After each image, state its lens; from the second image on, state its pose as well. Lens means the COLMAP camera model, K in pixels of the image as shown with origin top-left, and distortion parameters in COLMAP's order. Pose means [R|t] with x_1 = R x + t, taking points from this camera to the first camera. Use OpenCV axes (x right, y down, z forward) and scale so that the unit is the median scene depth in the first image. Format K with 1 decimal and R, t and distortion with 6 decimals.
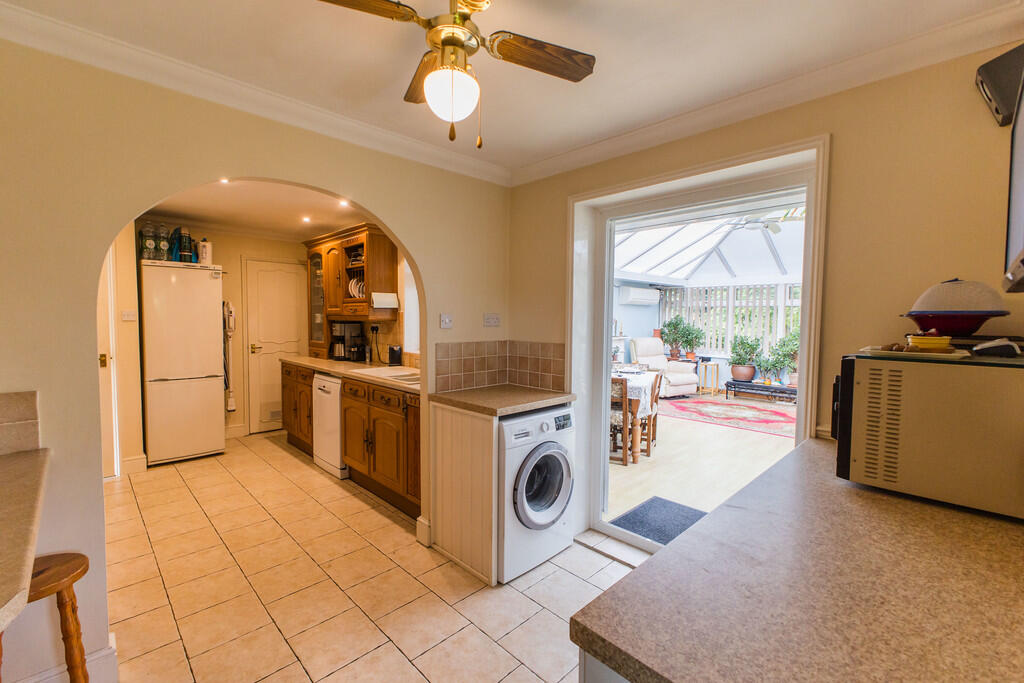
lens RADIAL K [[439.3, 0, 510.9], [0, 439.3, 338.1], [0, 0, 1]] dist [0.010258, -0.000024]
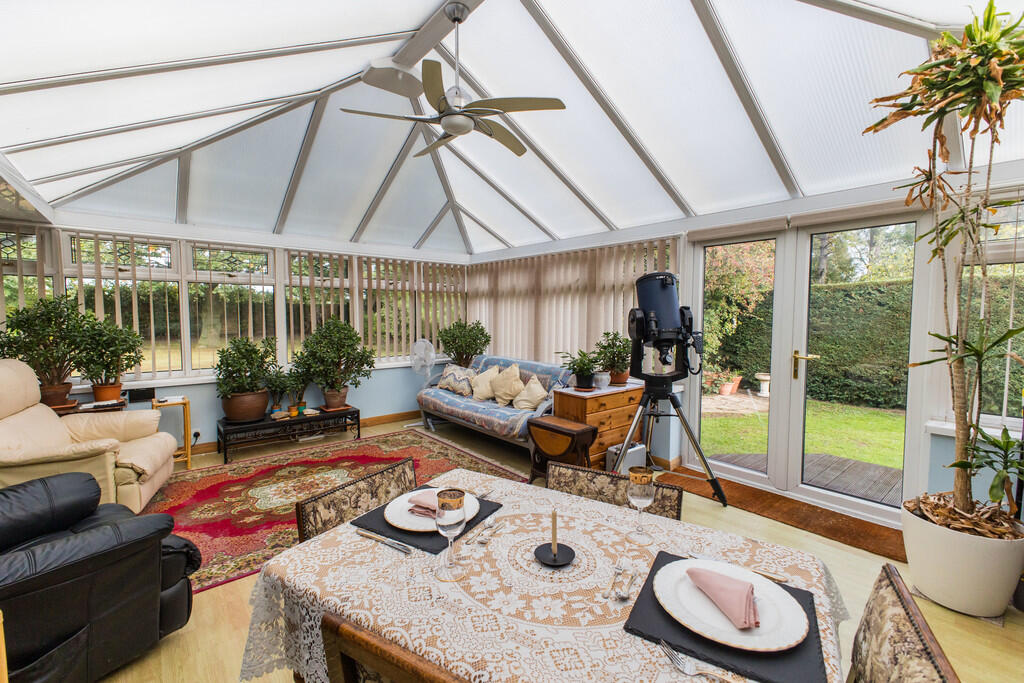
lens RADIAL K [[443.4, 0, 512.0], [0, 443.4, 341.5], [0, 0, 1]] dist [0.003106, 0.000058]
pose [[0.069842, -0.077189, 0.994567, 0.012209], [0.043863, 0.996275, 0.074241, -0.024552], [-0.996593, 0.038440, 0.072967, 0.606133]]
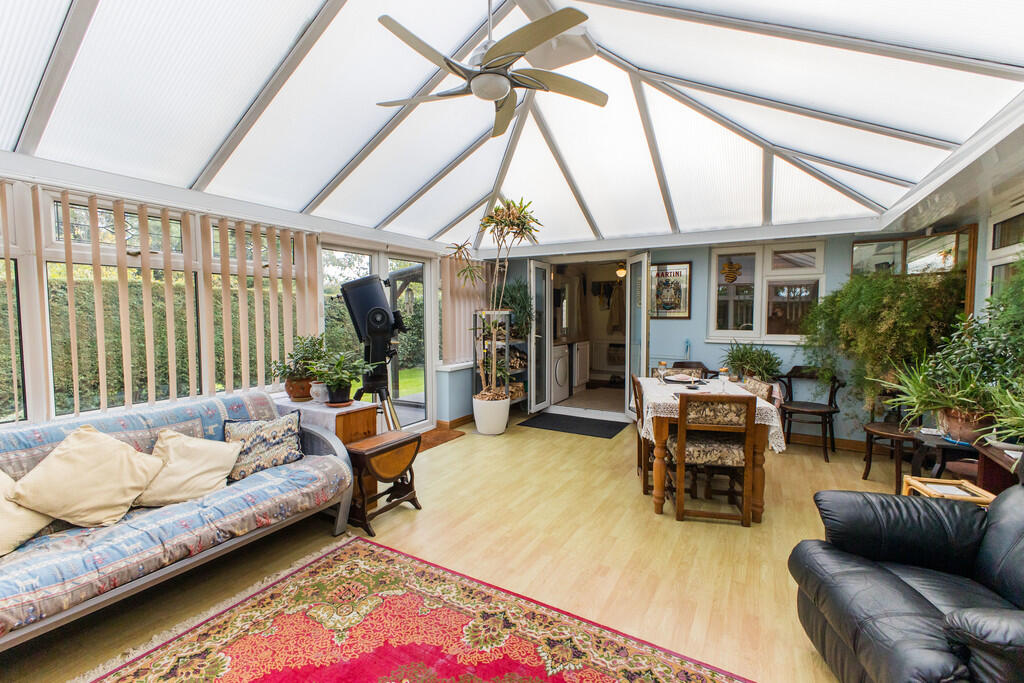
lens RADIAL K [[439.3, 0, 510.9], [0, 439.3, 338.1], [0, 0, 1]] dist [0.010258, -0.000024]
pose [[-0.965133, 0.009237, -0.261596, 0.429918], [-0.016715, 0.995163, 0.096808, -0.033511], [0.261225, 0.097806, -0.960310, 0.964724]]
